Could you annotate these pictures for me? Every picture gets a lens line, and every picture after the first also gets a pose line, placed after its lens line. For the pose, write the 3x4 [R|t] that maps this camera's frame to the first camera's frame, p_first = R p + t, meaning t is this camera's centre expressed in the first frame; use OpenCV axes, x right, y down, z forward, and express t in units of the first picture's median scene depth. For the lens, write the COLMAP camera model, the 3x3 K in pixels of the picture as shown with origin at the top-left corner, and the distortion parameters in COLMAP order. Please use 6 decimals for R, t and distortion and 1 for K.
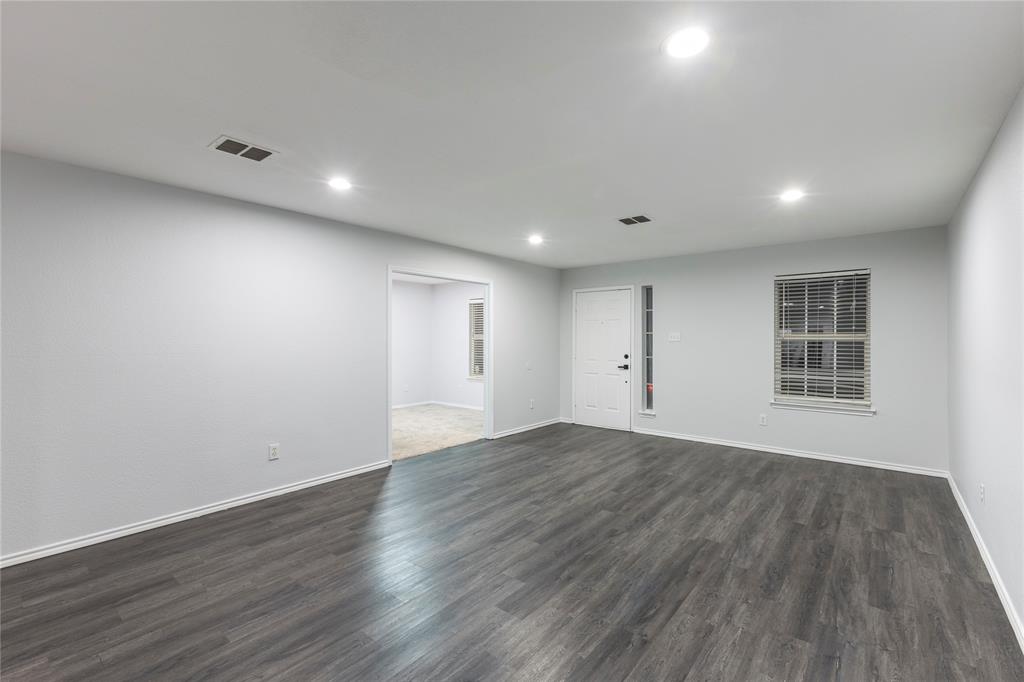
lens RADIAL K [[444.1, 0, 512.7], [0, 444.1, 338.6], [0, 0, 1]] dist [0.007375, -0.000711]
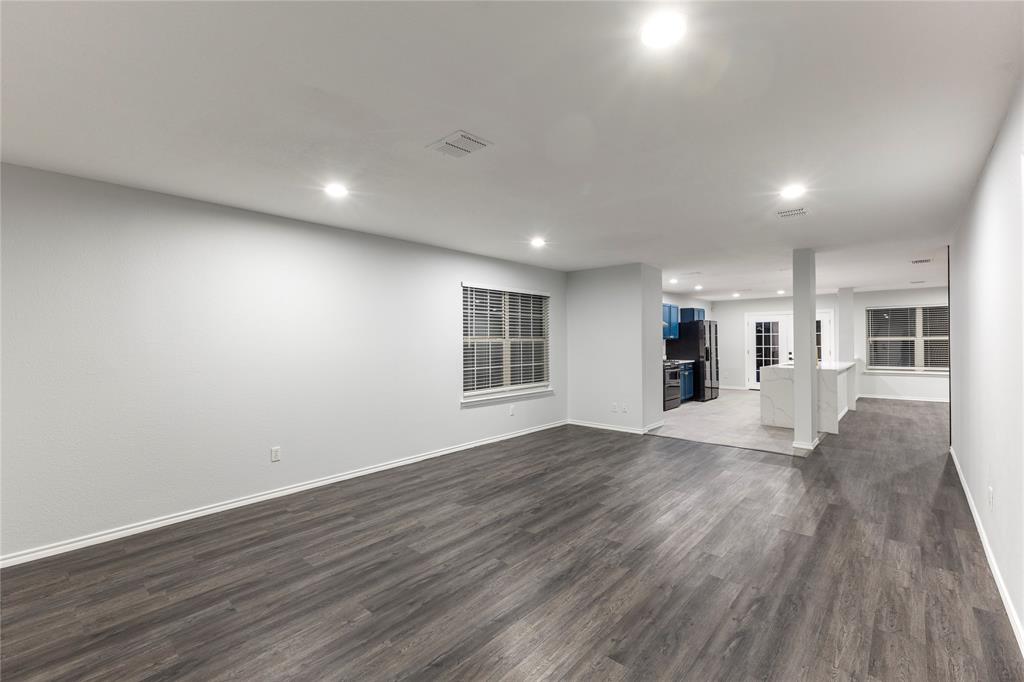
lens RADIAL K [[444.1, 0, 512.7], [0, 444.1, 338.6], [0, 0, 1]] dist [0.007375, -0.000711]
pose [[-0.999249, 0.006413, 0.038210, 0.224779], [0.006311, 0.999976, -0.002788, -0.001909], [-0.038227, -0.002545, -0.999266, 2.007877]]
